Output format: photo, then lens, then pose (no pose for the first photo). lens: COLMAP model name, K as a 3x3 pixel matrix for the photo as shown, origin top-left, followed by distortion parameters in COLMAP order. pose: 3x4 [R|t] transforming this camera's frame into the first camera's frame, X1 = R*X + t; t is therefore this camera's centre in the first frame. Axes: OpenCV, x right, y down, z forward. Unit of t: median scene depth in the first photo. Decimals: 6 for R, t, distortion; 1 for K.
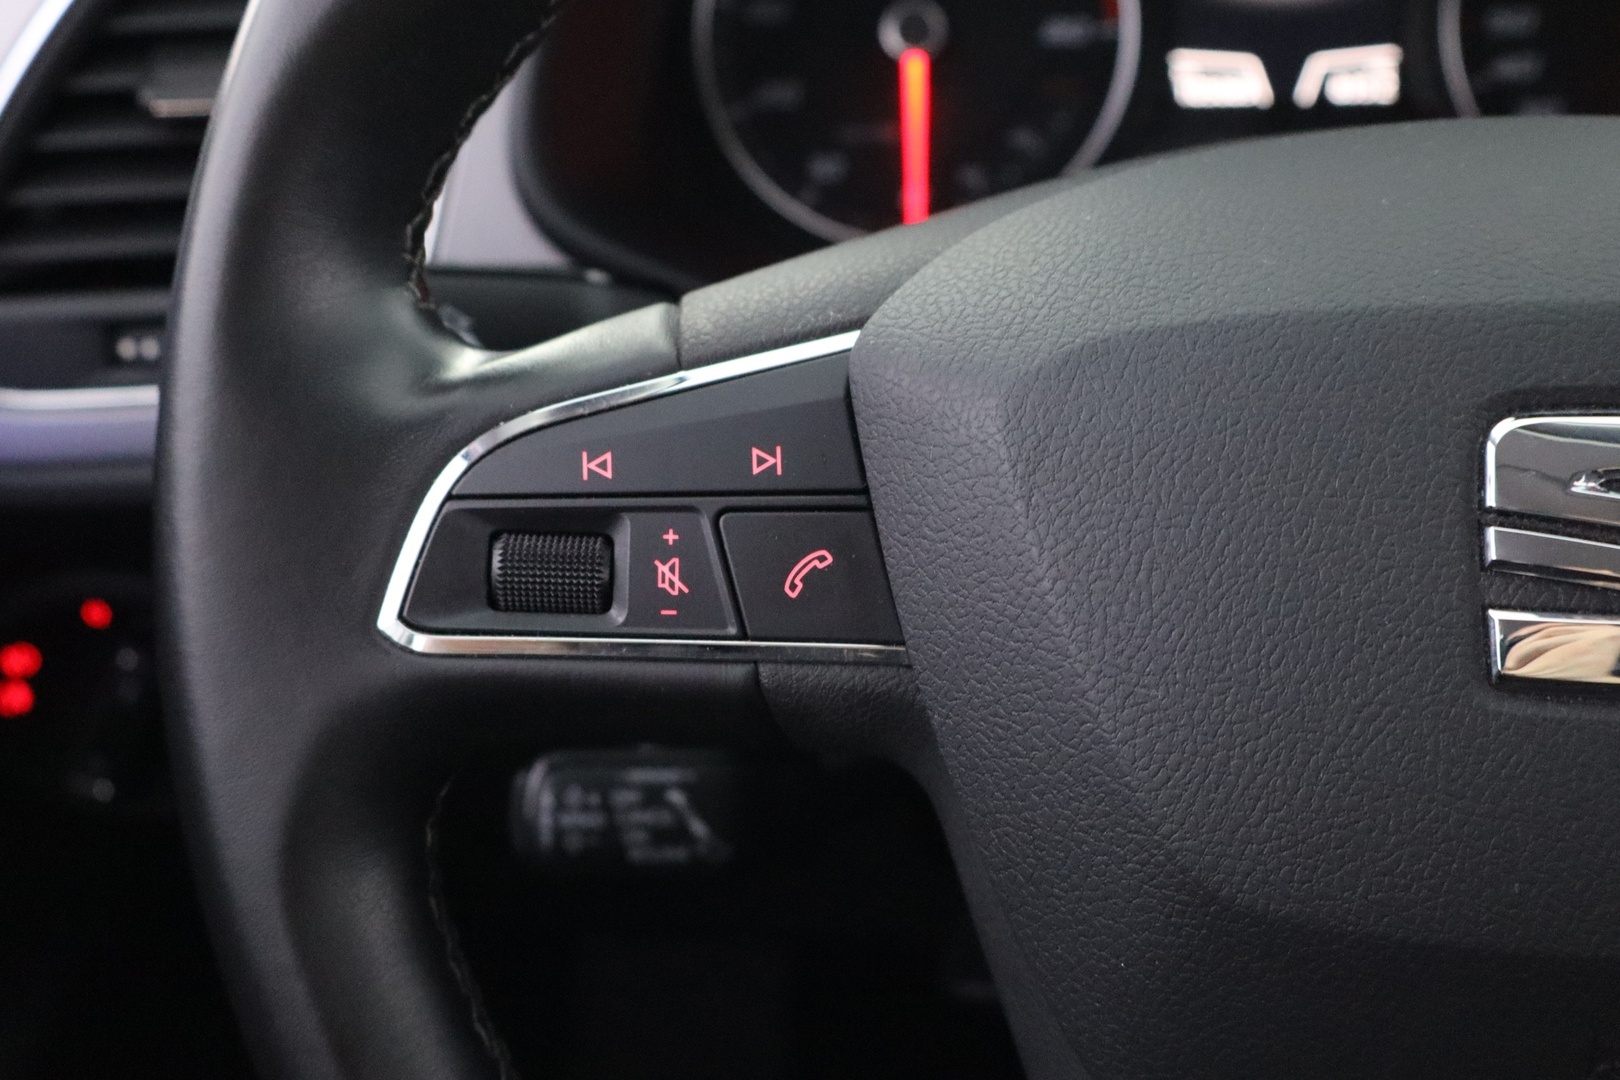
lens RADIAL K [[1978.7, 0, 811.4], [0, 1978.7, 551.1], [0, 0, 1]] dist [-0.011047, 0.000000]
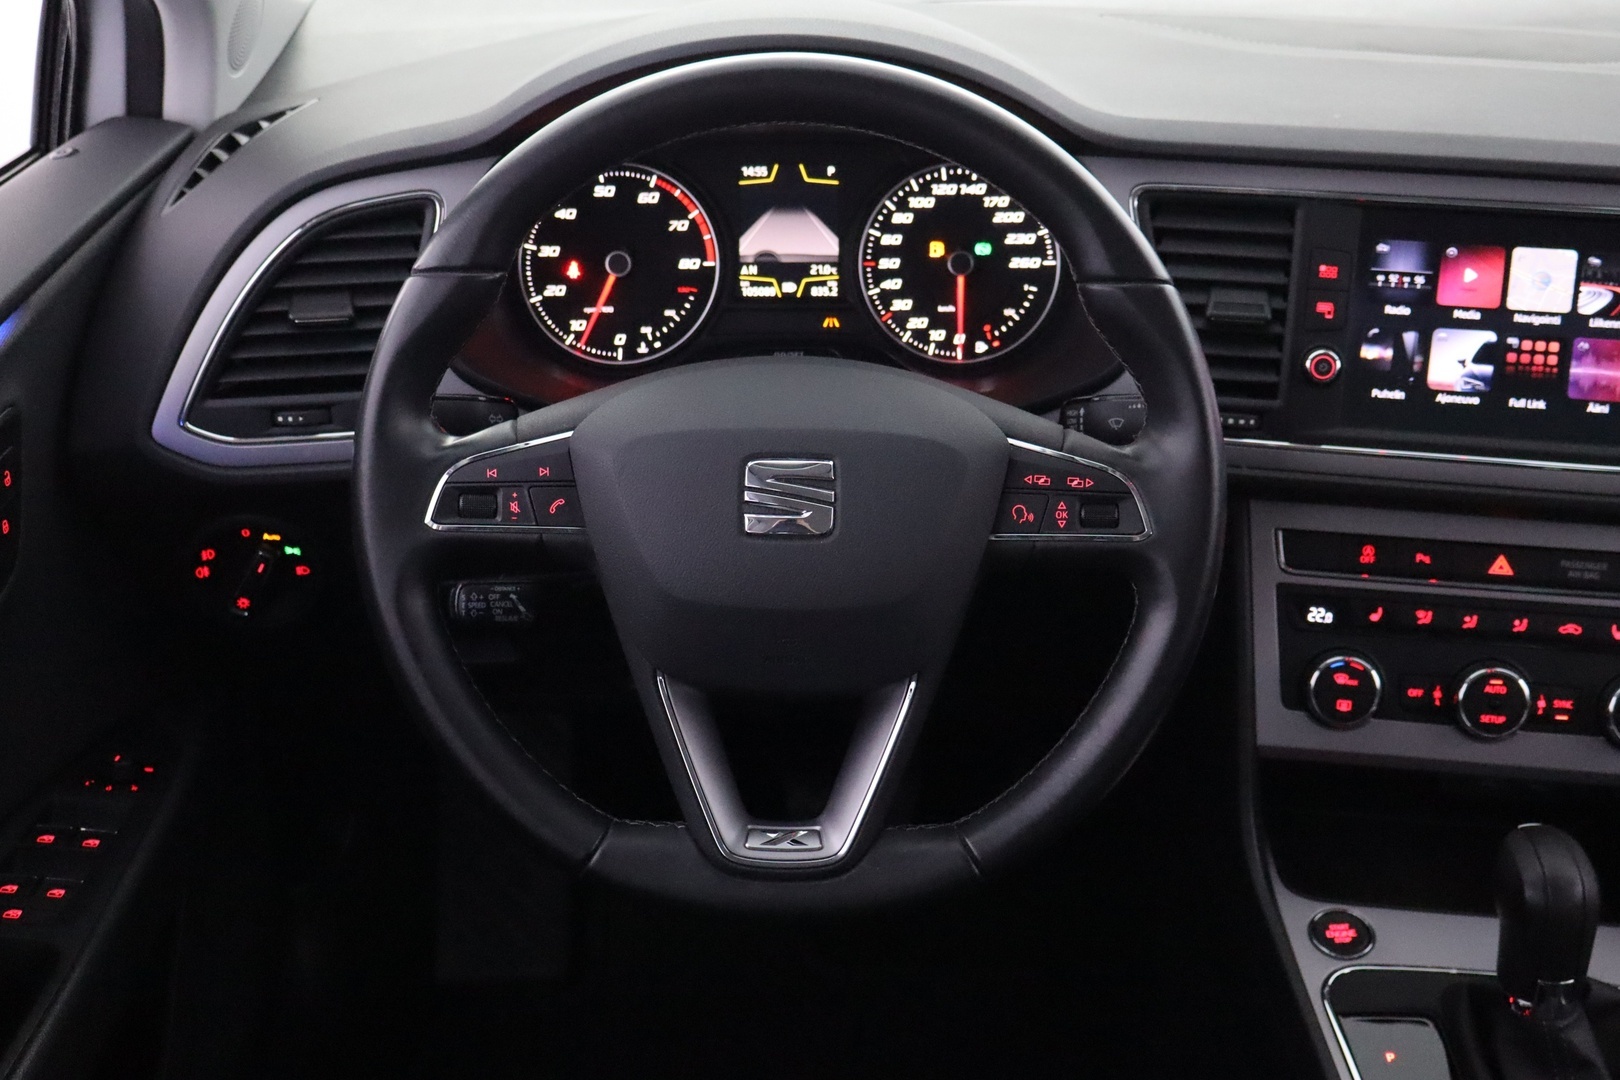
lens RADIAL K [[1978.7, 0, 805.8], [0, 1978.7, 541.2], [0, 0, 1]] dist [-0.011047, 0.000000]
pose [[0.995663, -0.004079, 0.092948, 0.101618], [0.003147, 0.999943, 0.010171, 0.036947], [-0.092984, -0.009835, 0.995619, -2.258643]]
